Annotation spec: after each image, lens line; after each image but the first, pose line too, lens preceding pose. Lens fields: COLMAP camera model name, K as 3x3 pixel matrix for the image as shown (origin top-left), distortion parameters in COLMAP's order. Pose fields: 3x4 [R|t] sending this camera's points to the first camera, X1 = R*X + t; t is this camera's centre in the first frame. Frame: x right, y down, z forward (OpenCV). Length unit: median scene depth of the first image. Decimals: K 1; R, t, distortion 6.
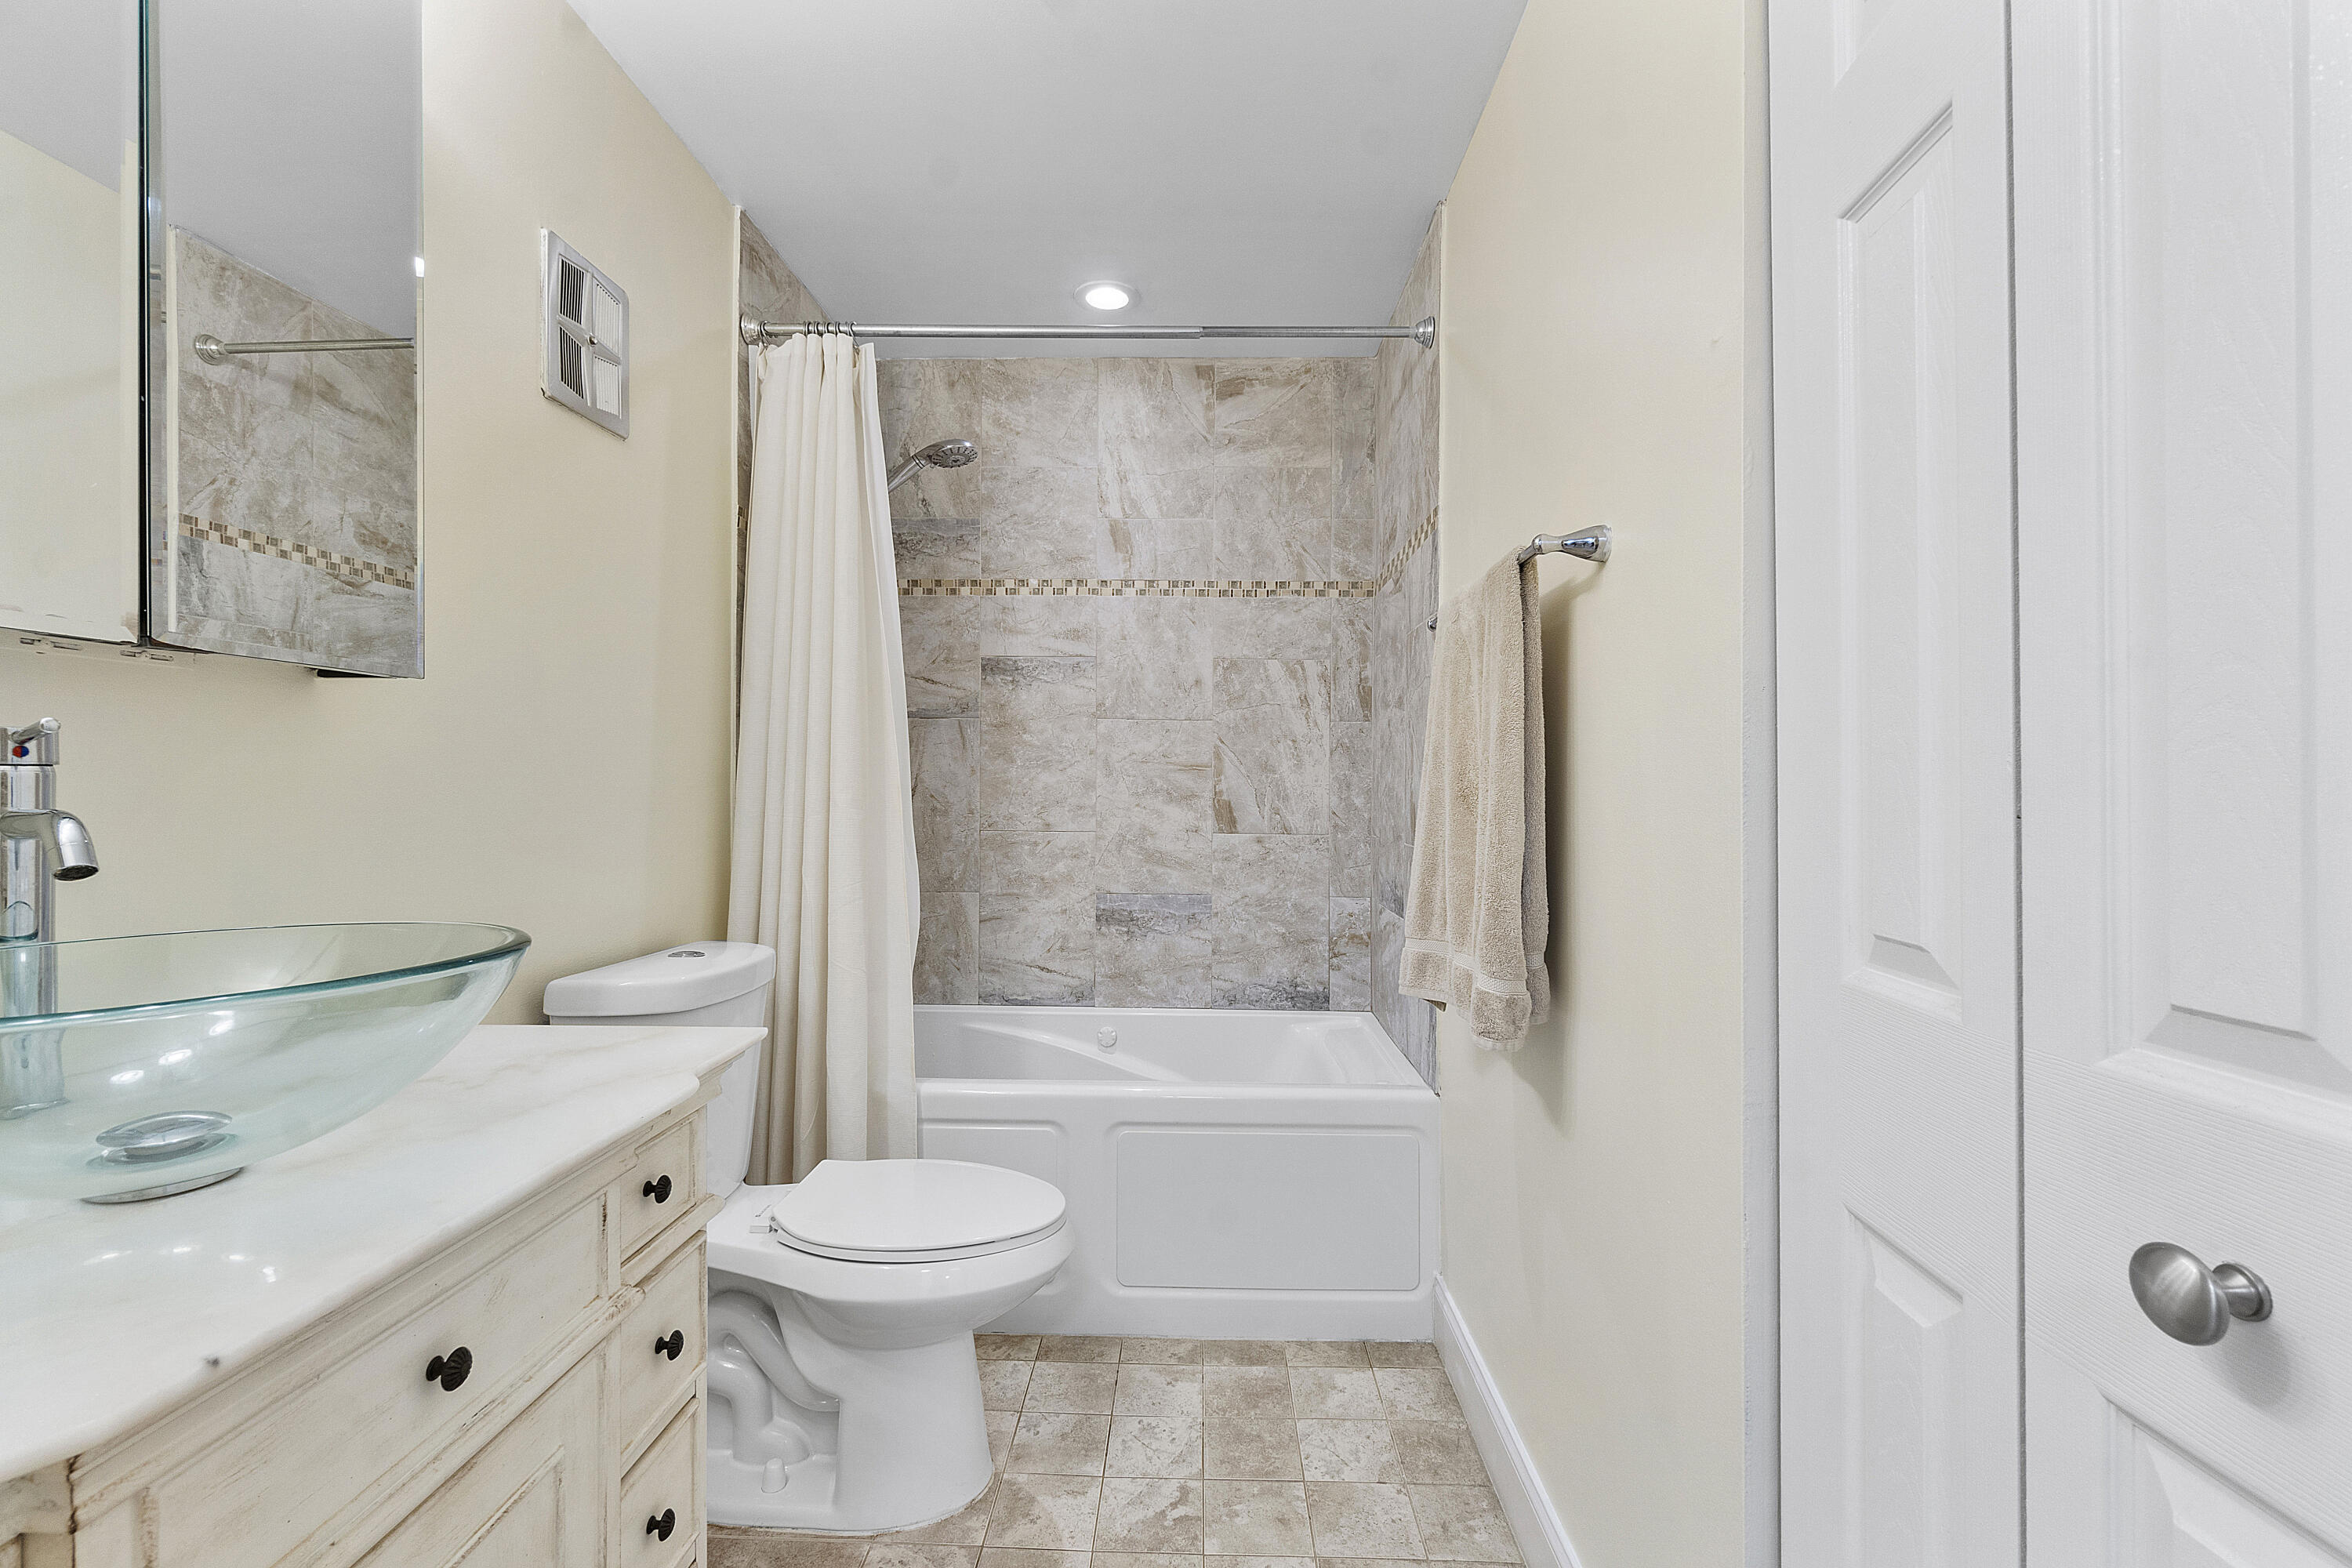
lens RADIAL K [[1013.7, 0, 1166.4], [0, 1013.7, 790.4], [0, 0, 1]] dist [-0.009028, 0.002156]
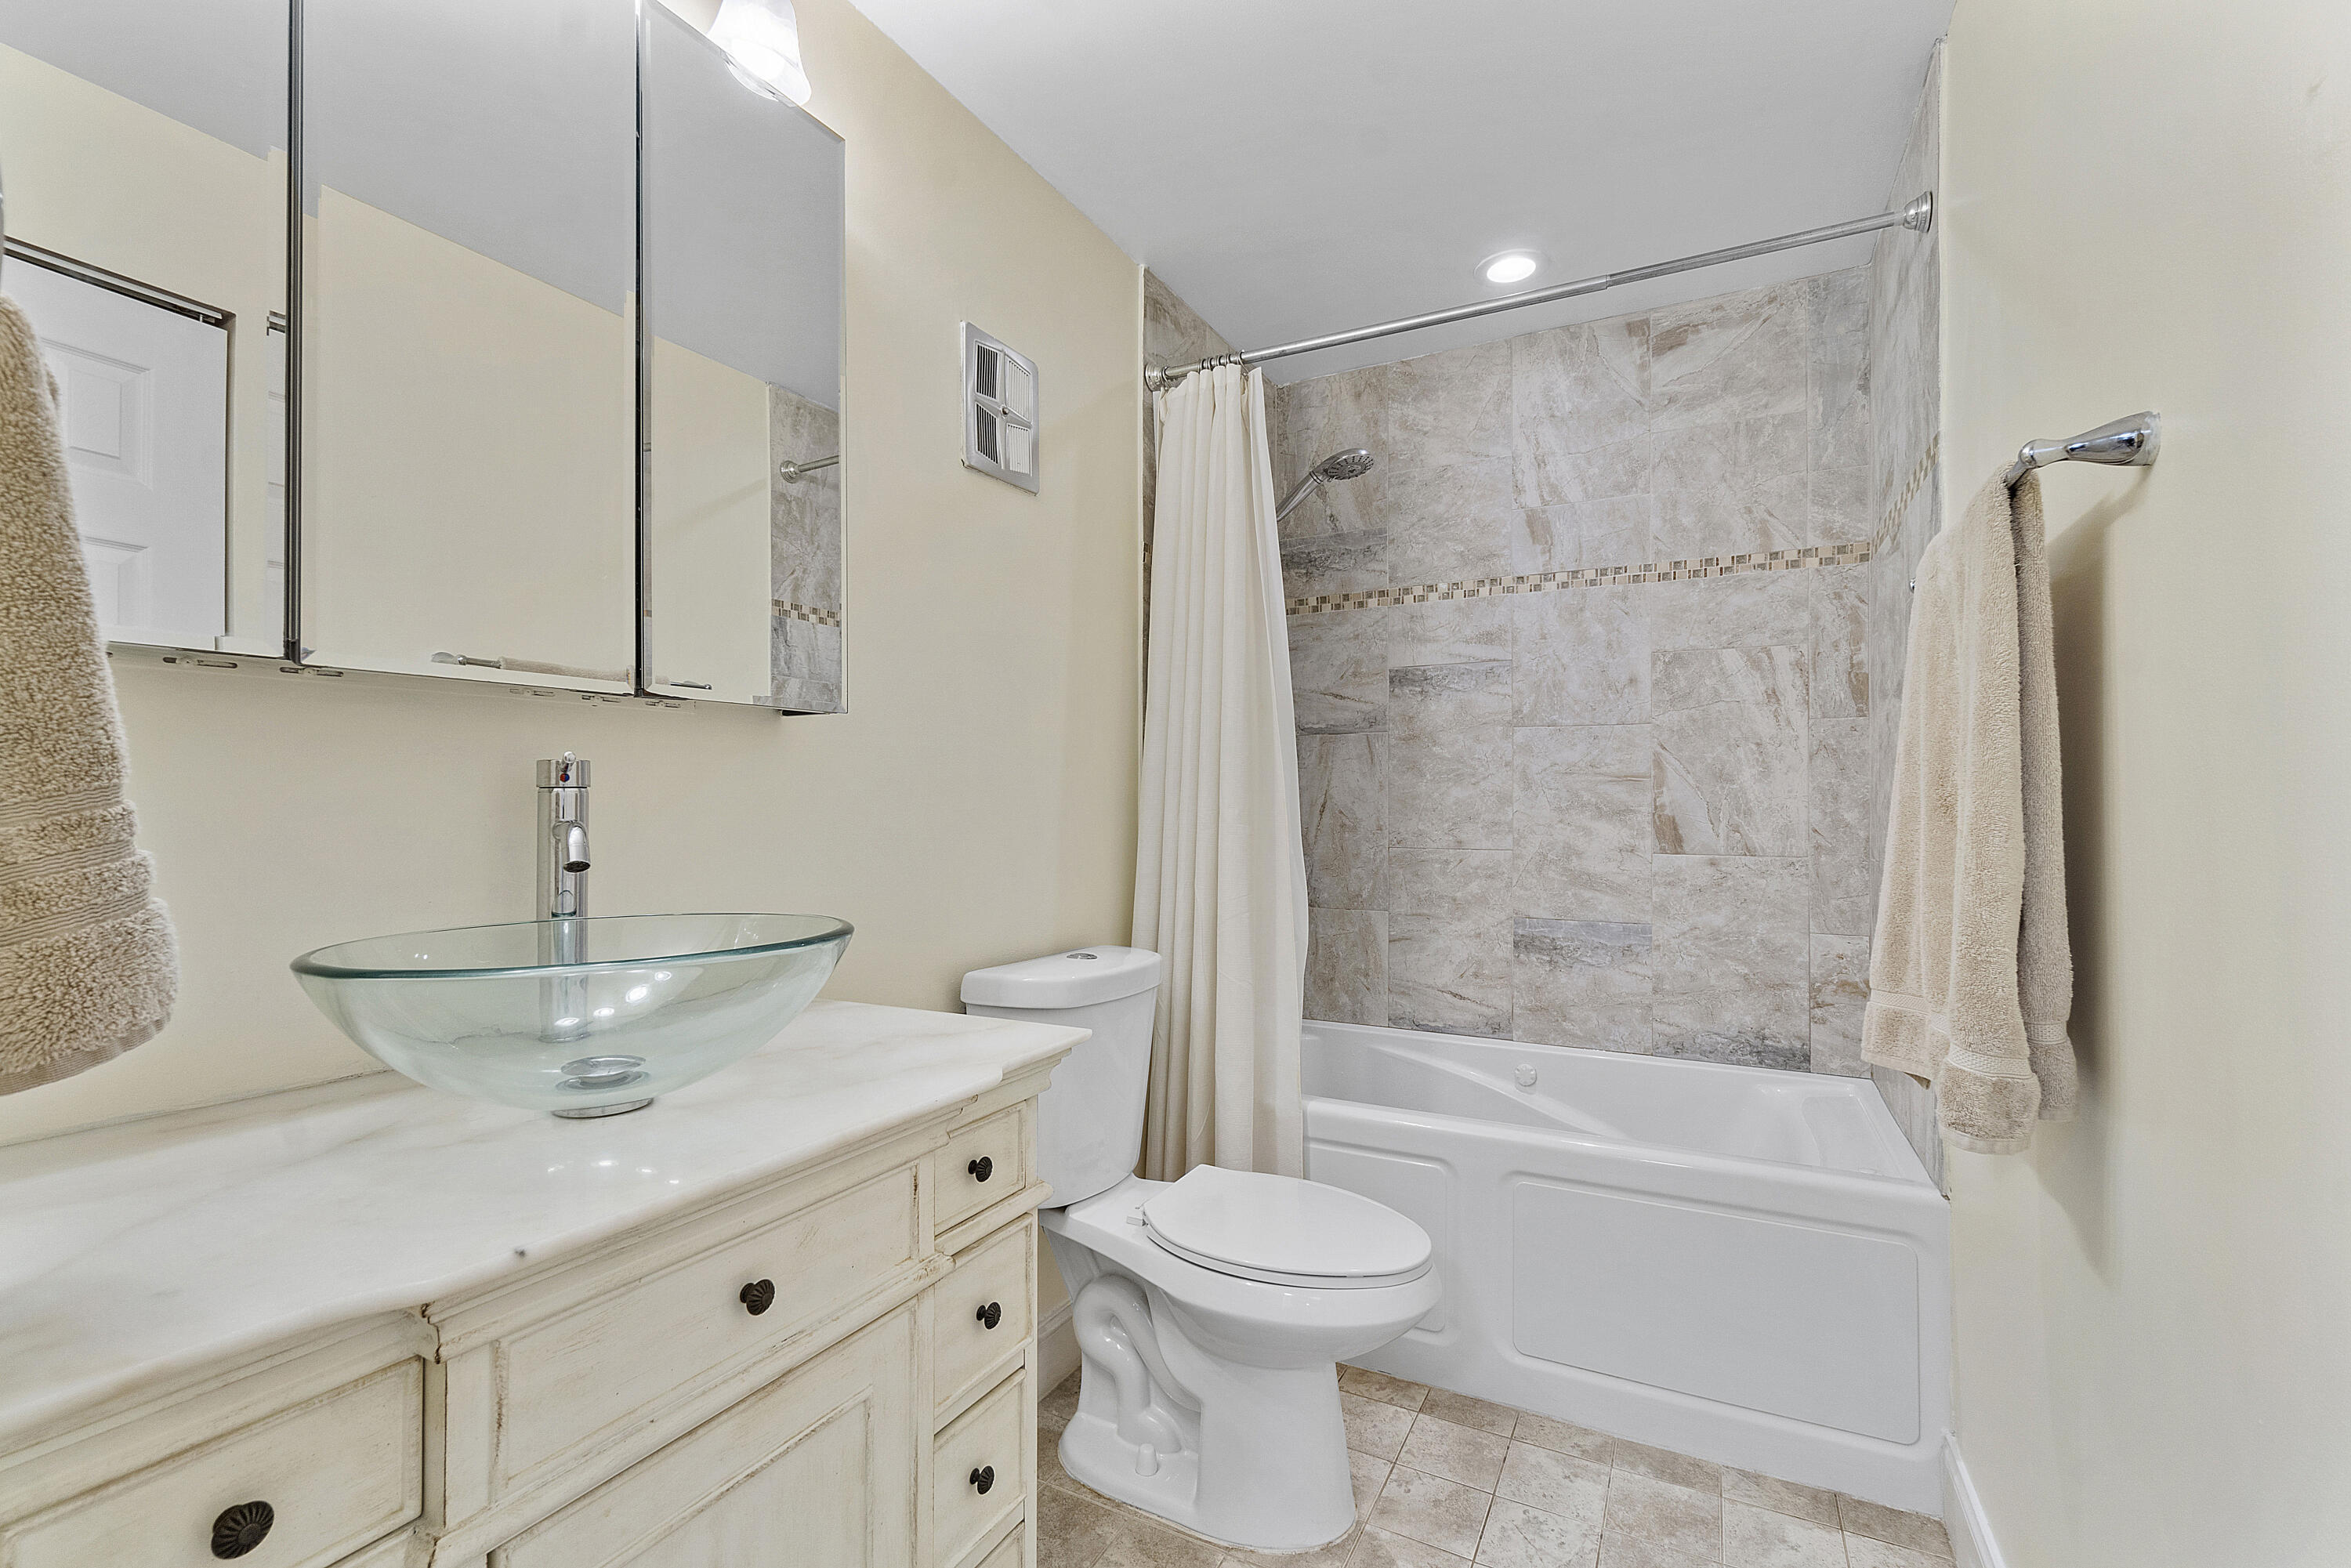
lens RADIAL K [[1013.3, 0, 1171.4], [0, 1013.3, 800.8], [0, 0, 1]] dist [-0.009028, 0.002156]
pose [[0.896211, -0.008989, -0.443536, 0.084000], [0.005332, 0.999941, -0.009491, 0.004232], [0.443595, 0.006141, 0.896206, 0.054181]]
